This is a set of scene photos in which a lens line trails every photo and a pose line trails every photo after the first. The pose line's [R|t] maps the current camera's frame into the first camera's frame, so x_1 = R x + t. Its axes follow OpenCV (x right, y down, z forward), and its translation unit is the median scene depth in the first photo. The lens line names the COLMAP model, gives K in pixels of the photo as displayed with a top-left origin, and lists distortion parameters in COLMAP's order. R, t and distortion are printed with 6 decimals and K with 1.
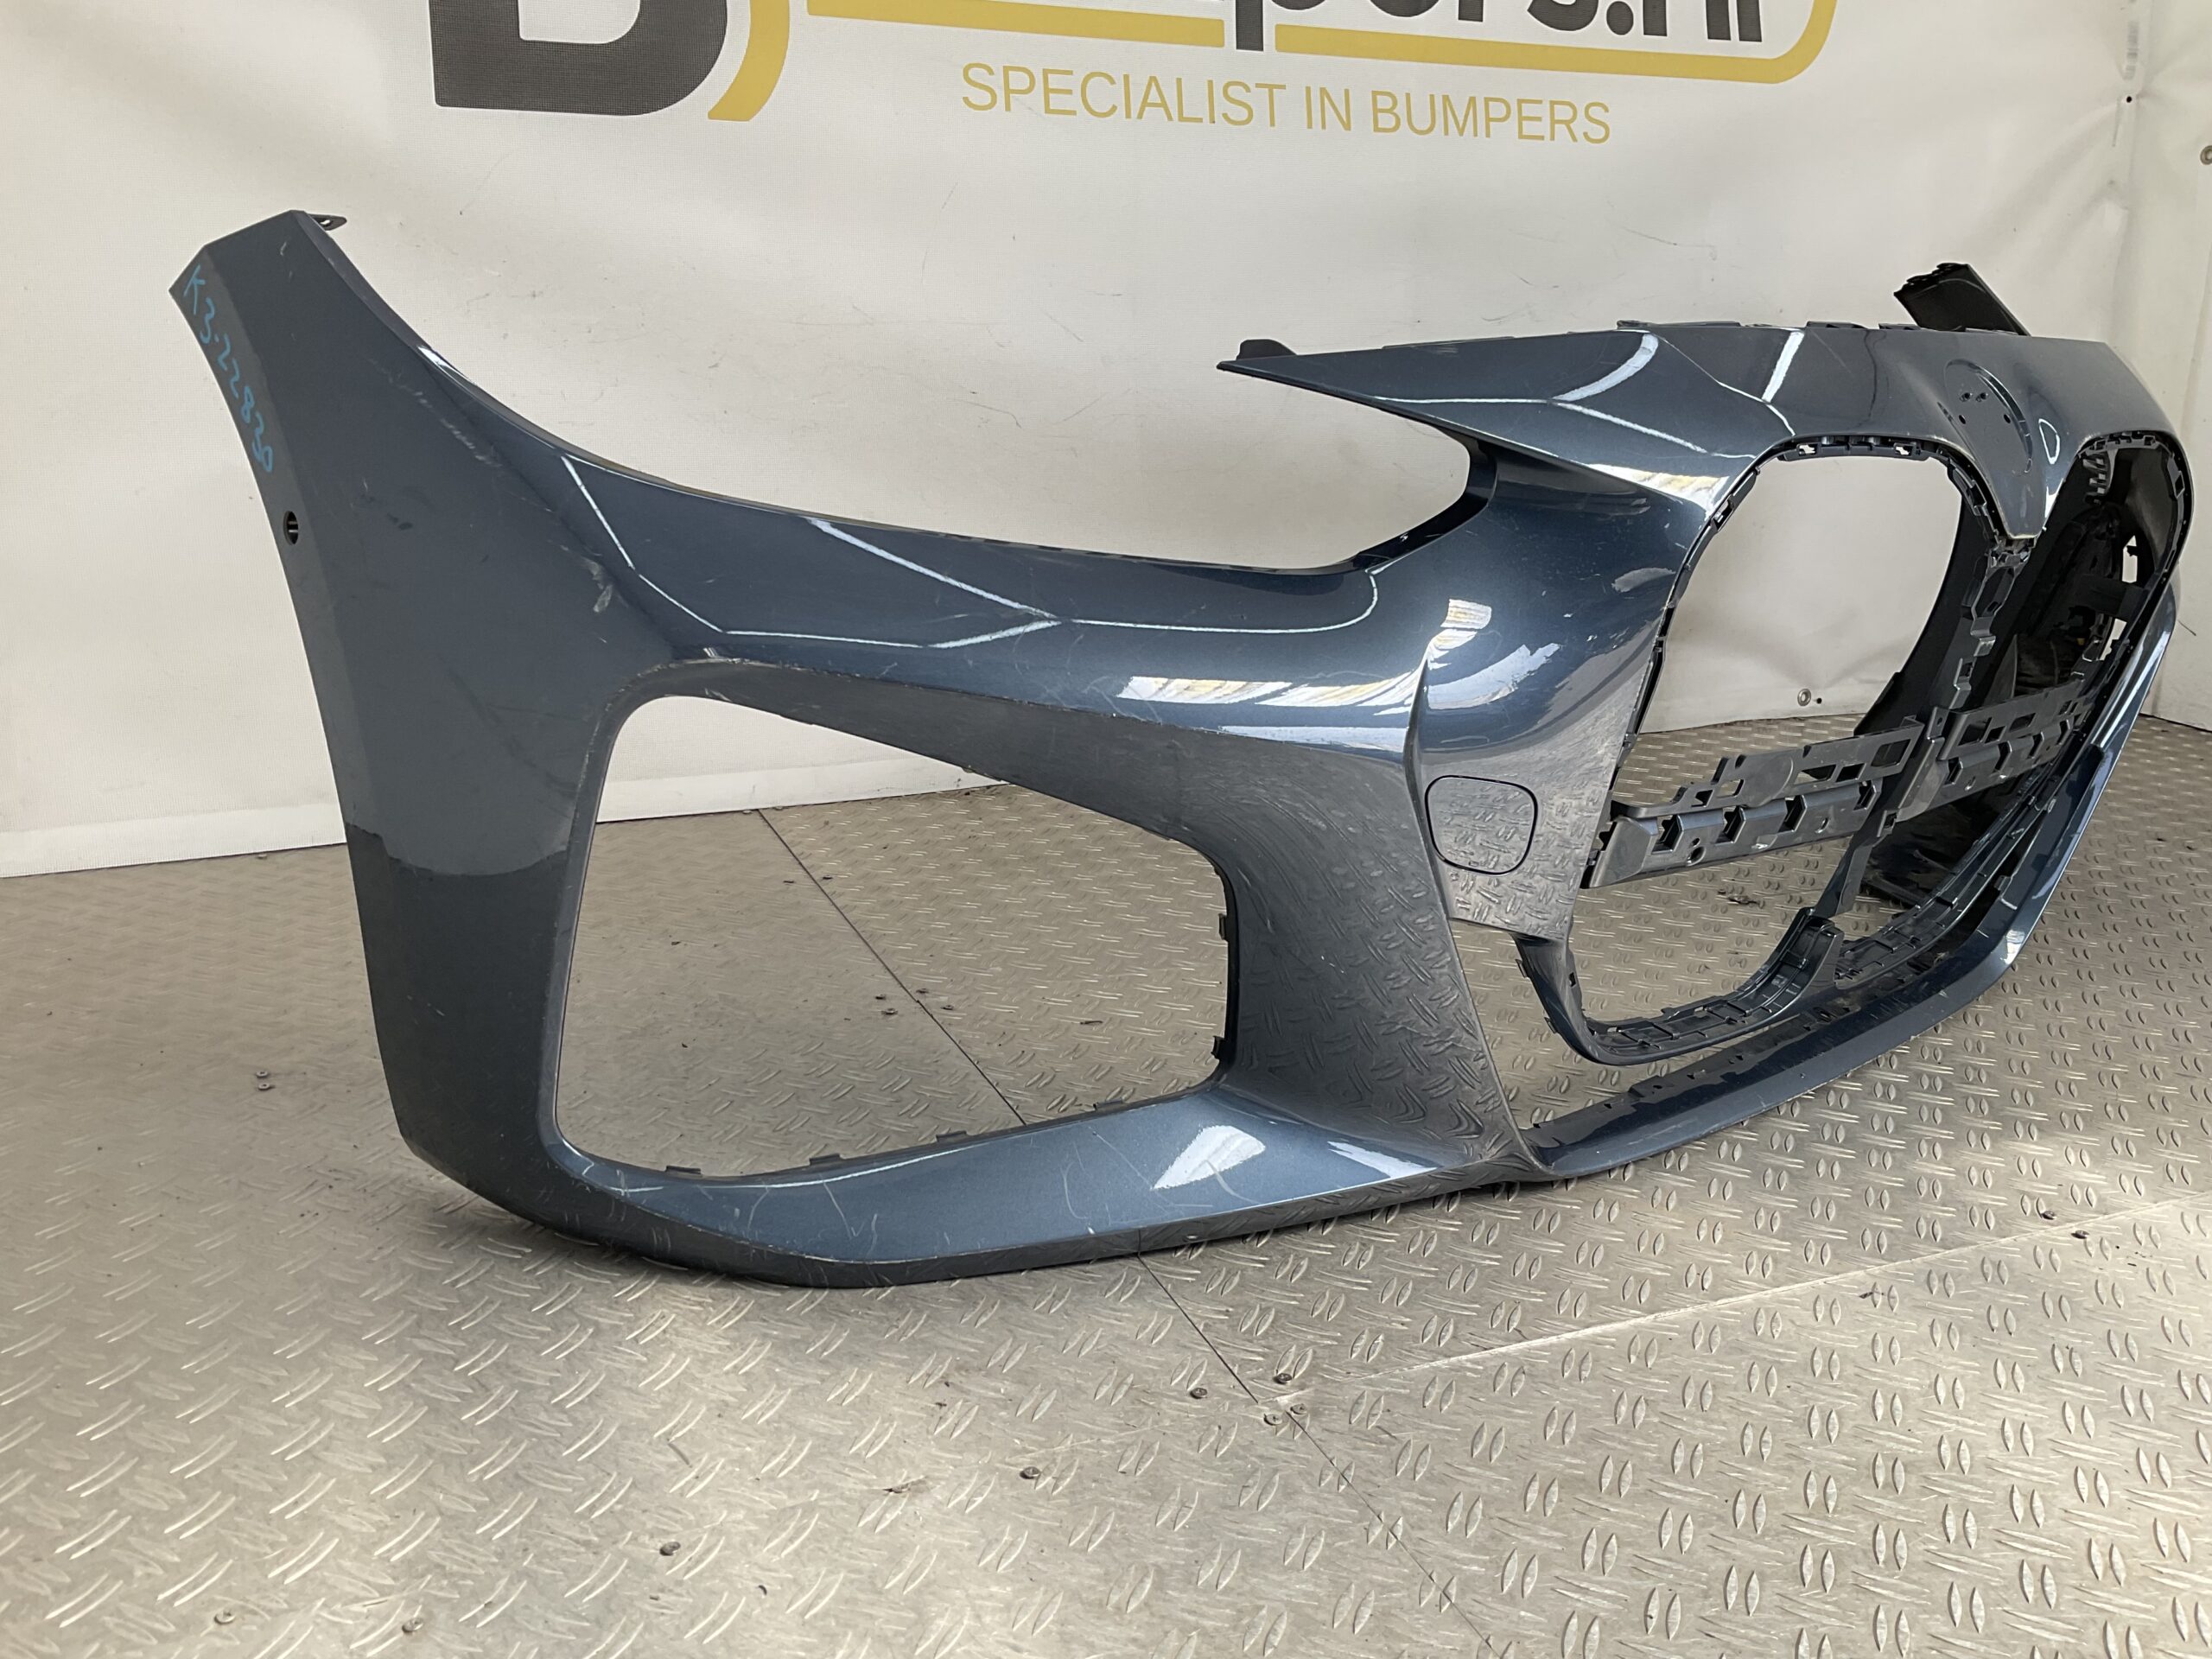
lens RADIAL K [[1806.2, 0, 1100.0], [0, 1806.2, 838.2], [0, 0, 1]] dist [0.129986, -0.284223]
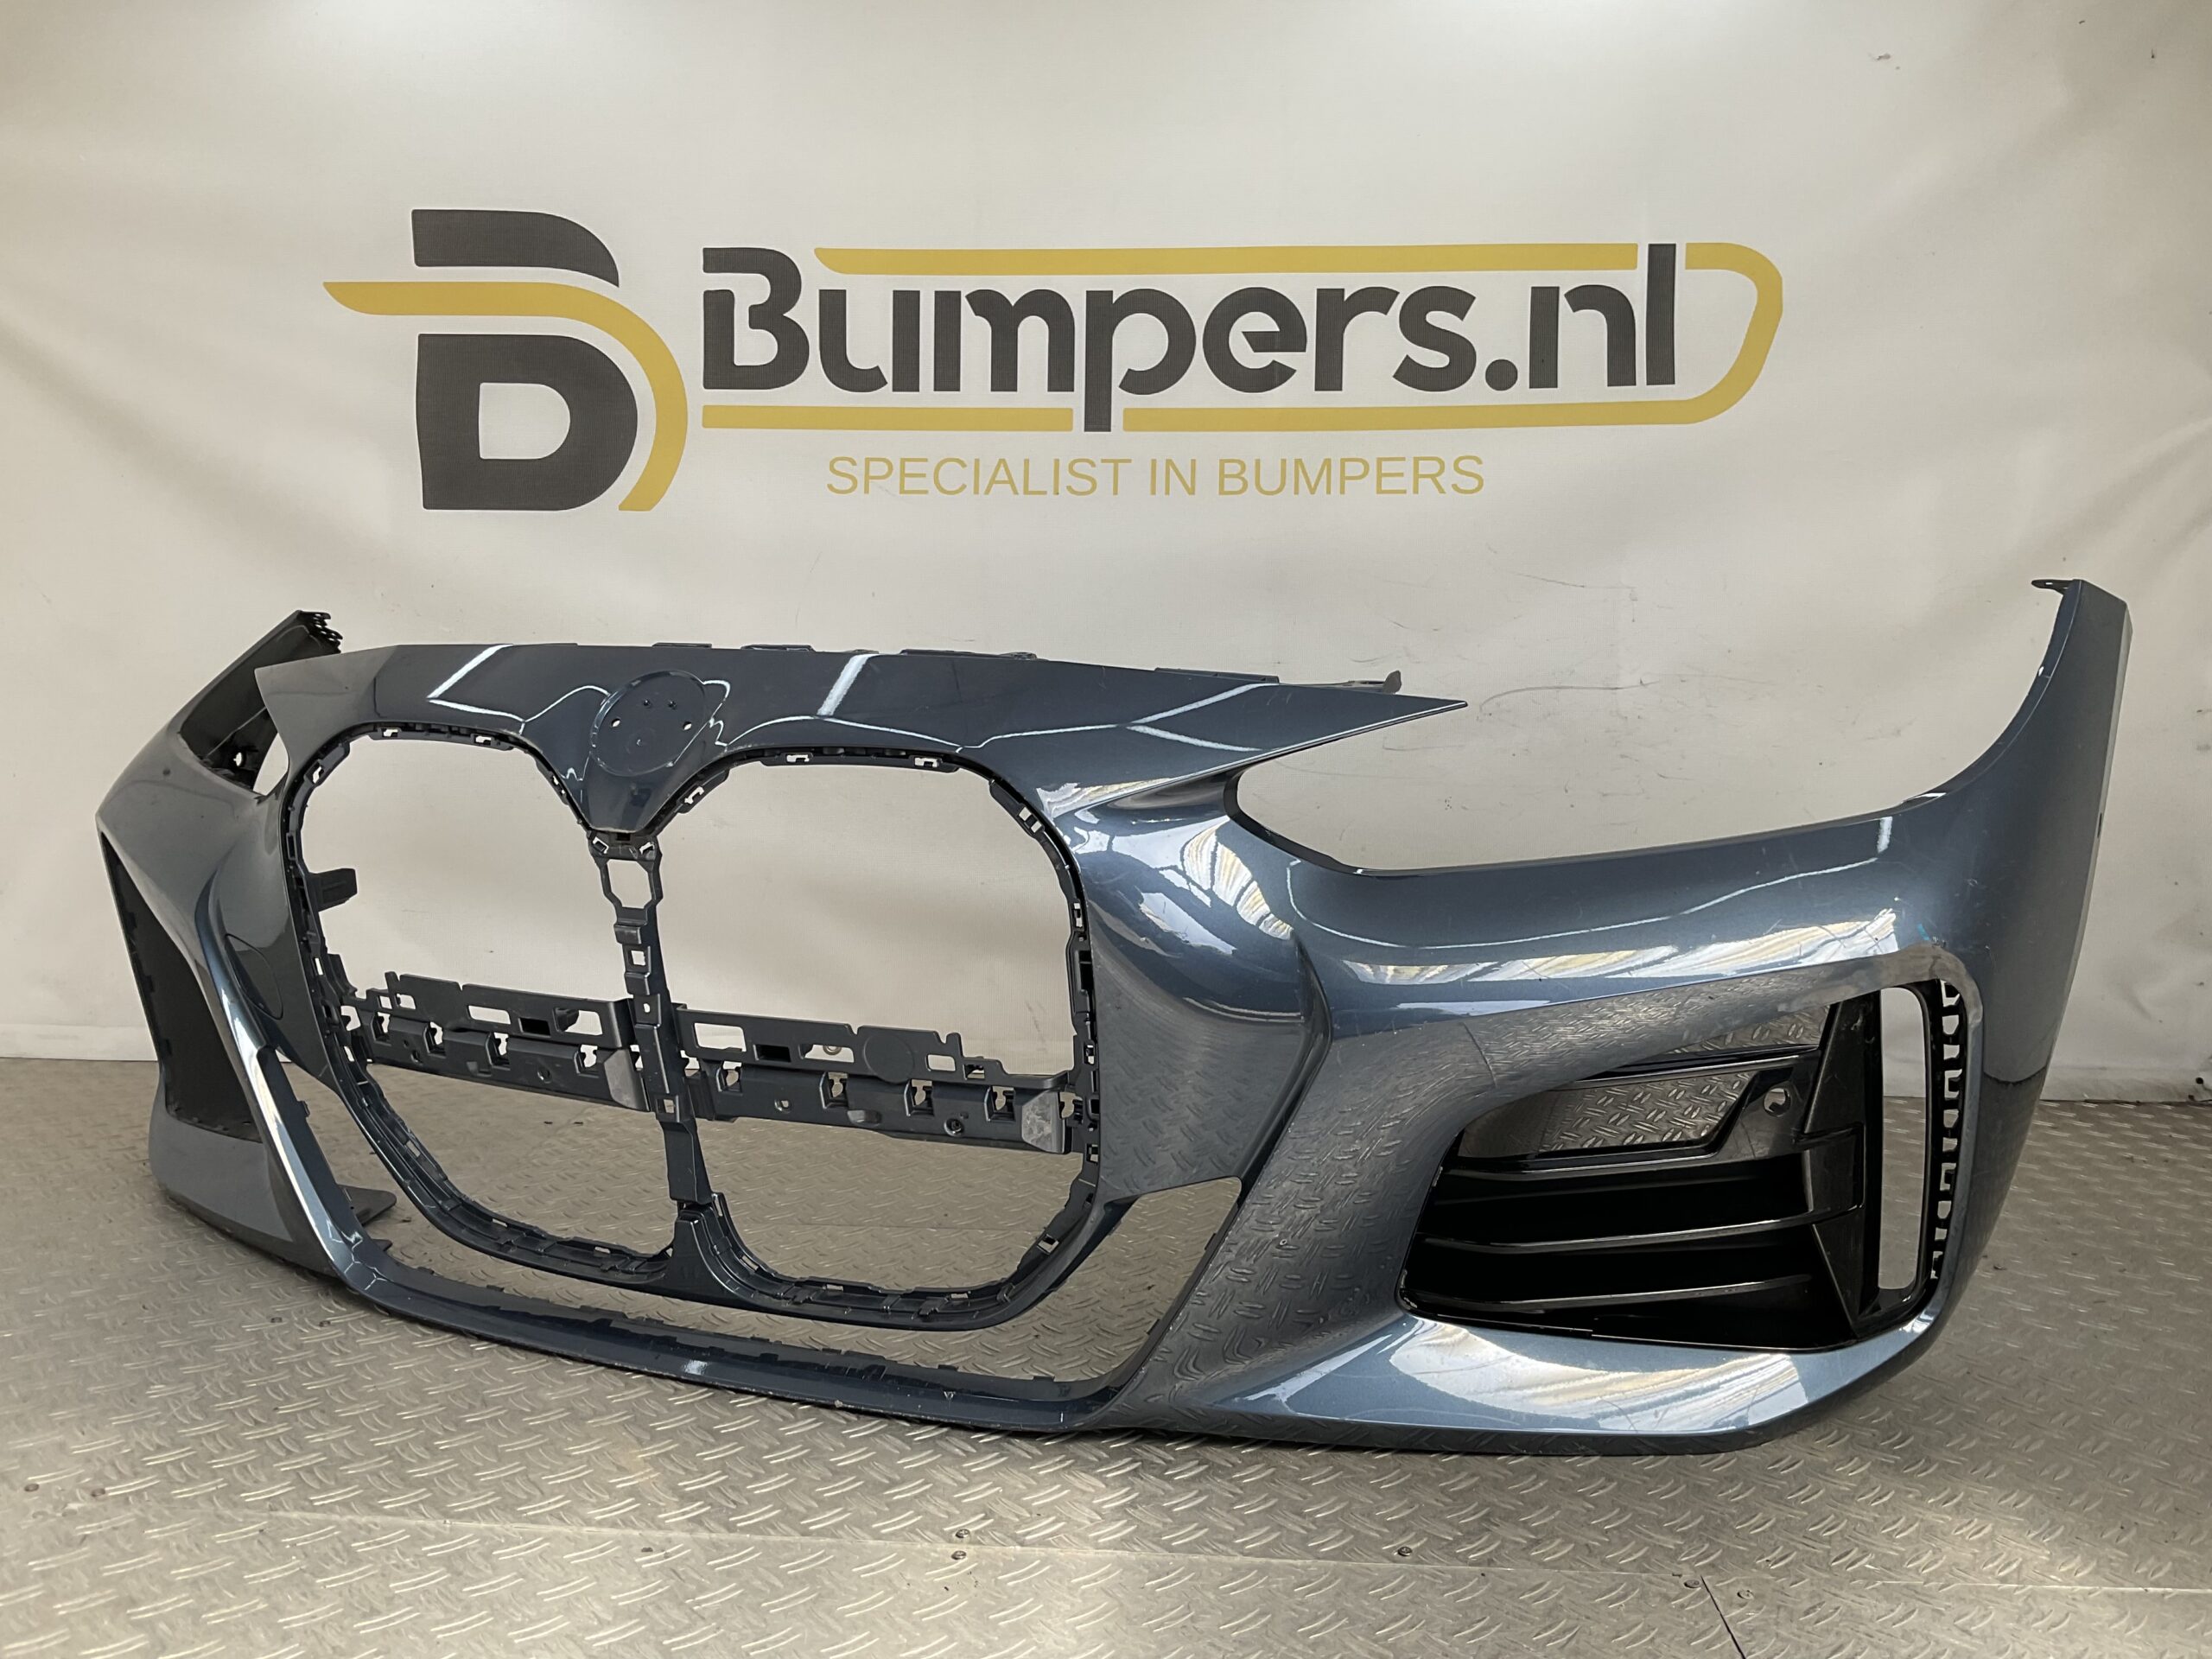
lens RADIAL K [[1806.2, 0, 1100.0], [0, 1806.2, 838.2], [0, 0, 1]] dist [0.129986, -0.284223]
pose [[0.901317, 0.032680, -0.431925, 0.562349], [-0.115336, 0.979259, -0.166583, 0.000172], [0.417523, 0.199961, 0.886392, 0.060012]]
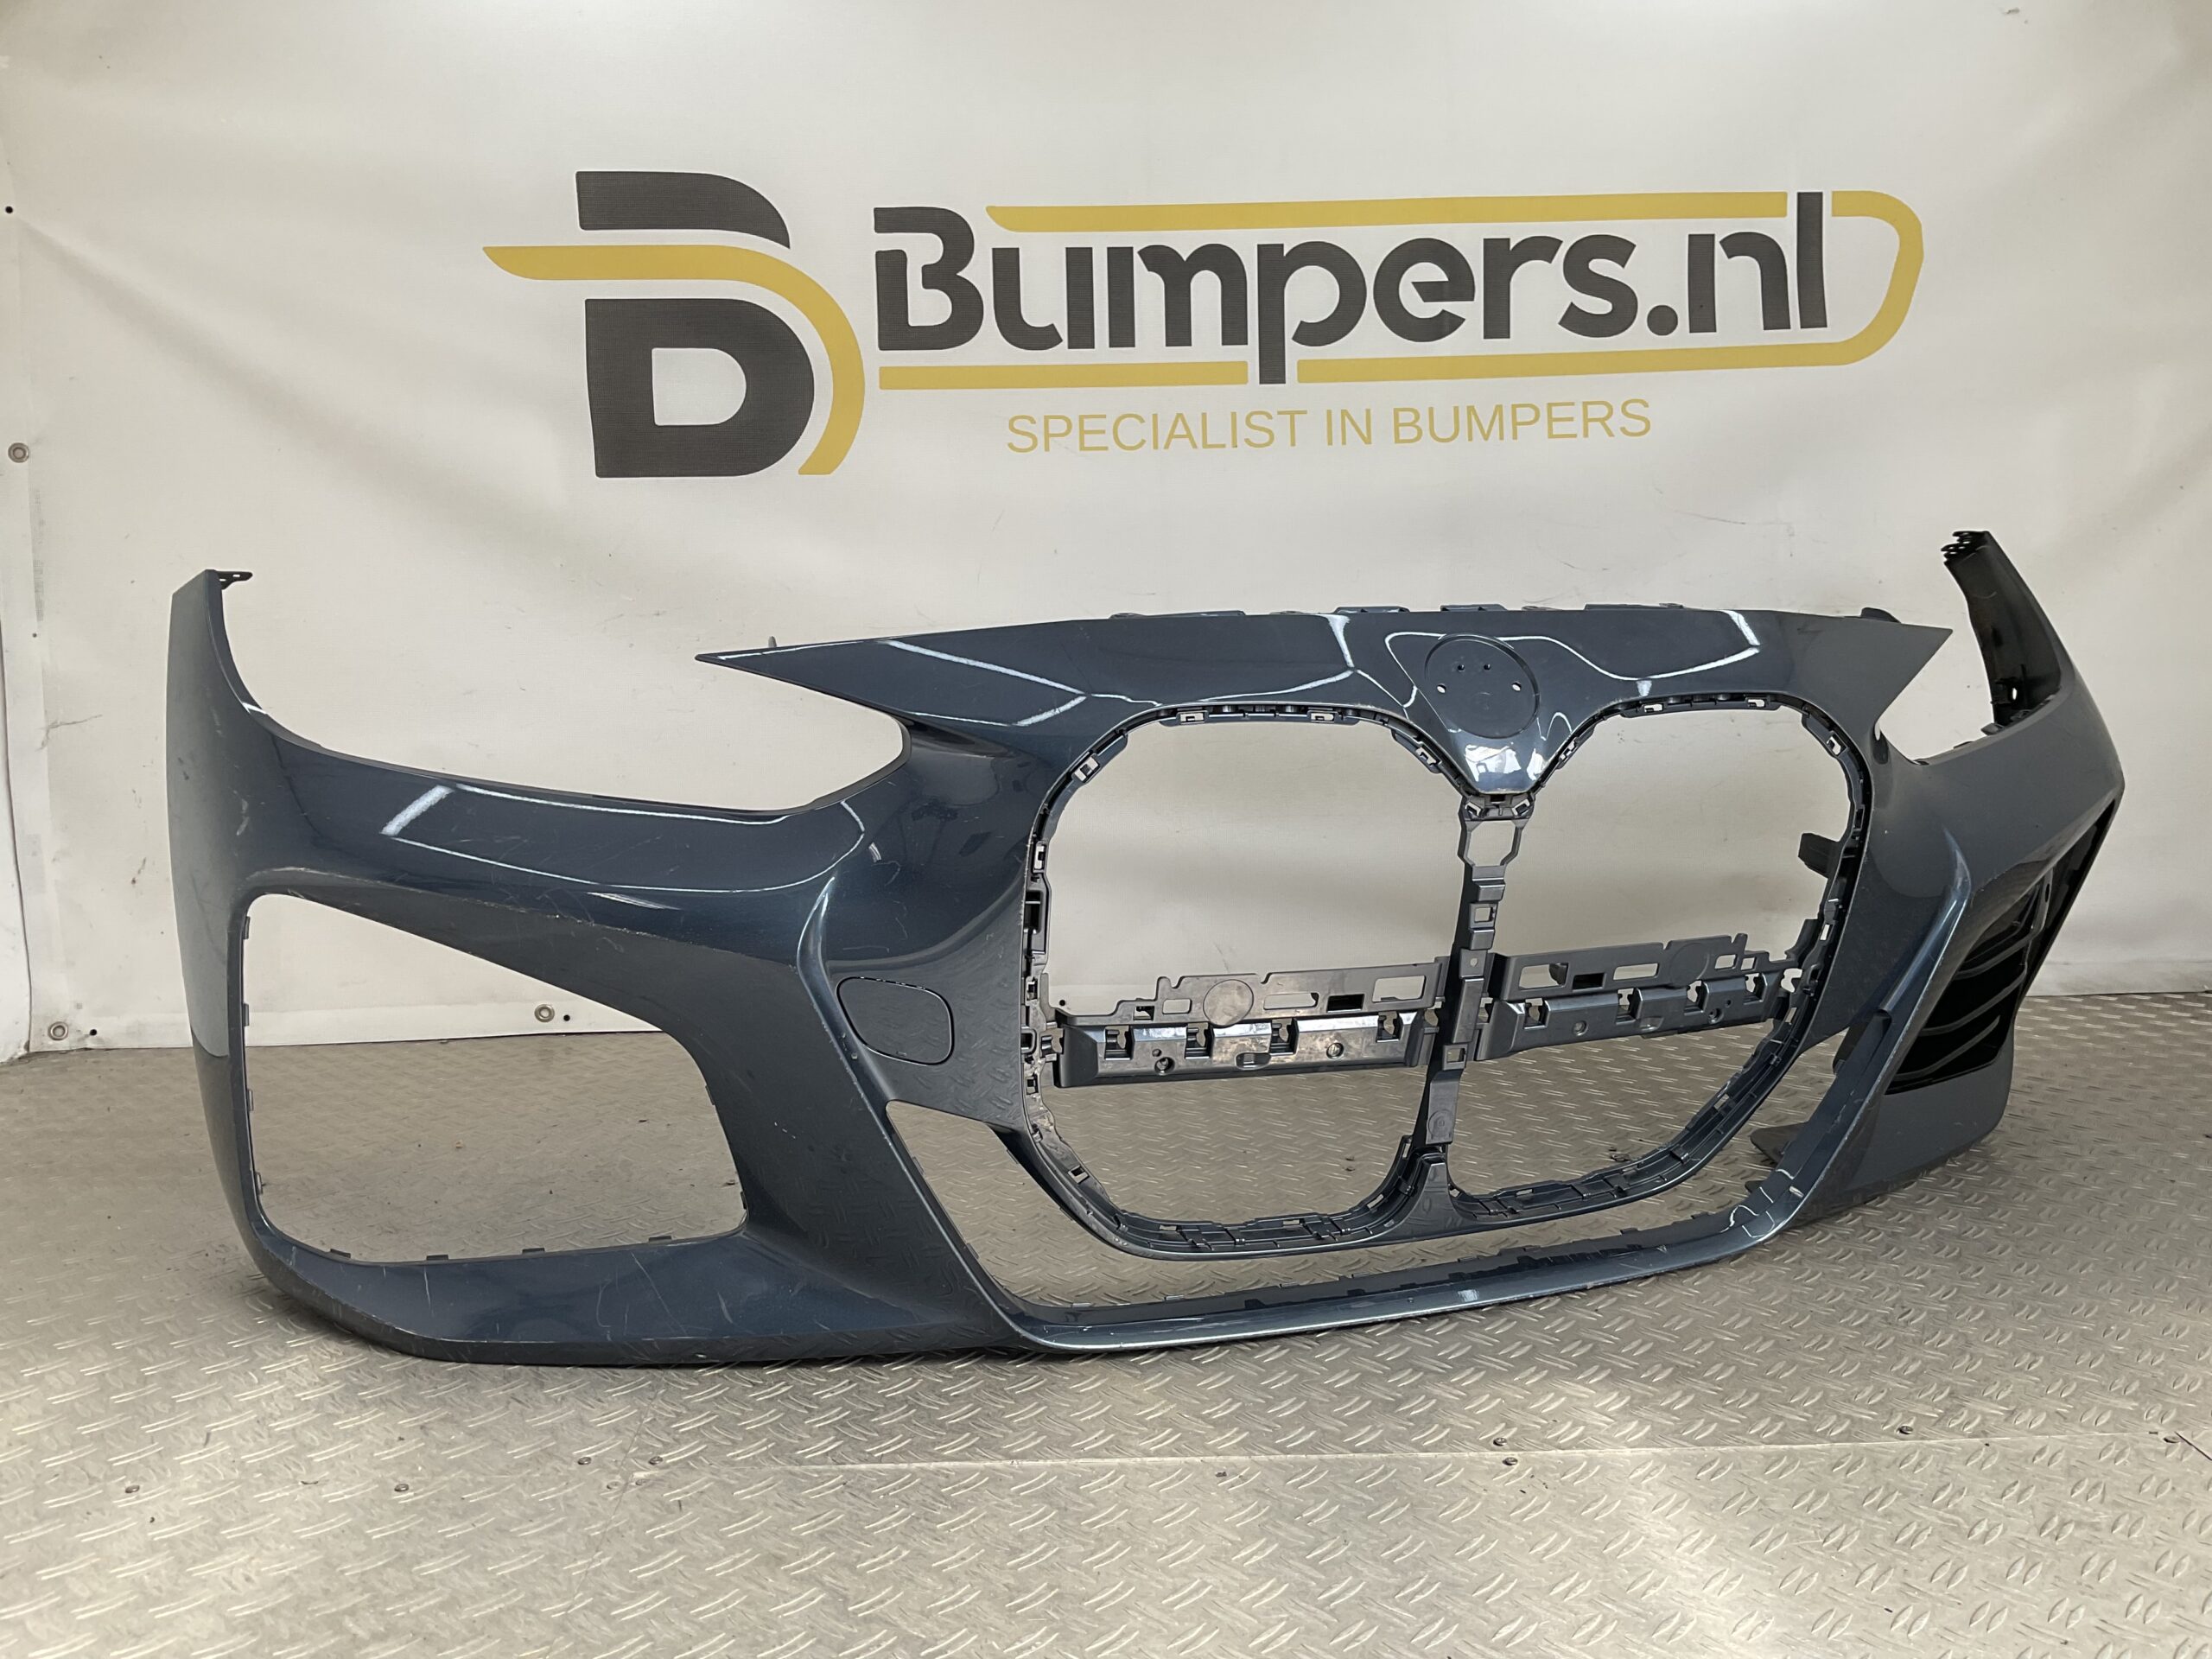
lens RADIAL K [[1806.2, 0, 1100.0], [0, 1806.2, 838.2], [0, 0, 1]] dist [0.129986, -0.284223]
pose [[0.934121, 0.009918, -0.356820, 0.382616], [-0.064216, 0.987974, -0.140651, 0.017435], [0.351134, 0.154299, 0.923524, -0.045102]]
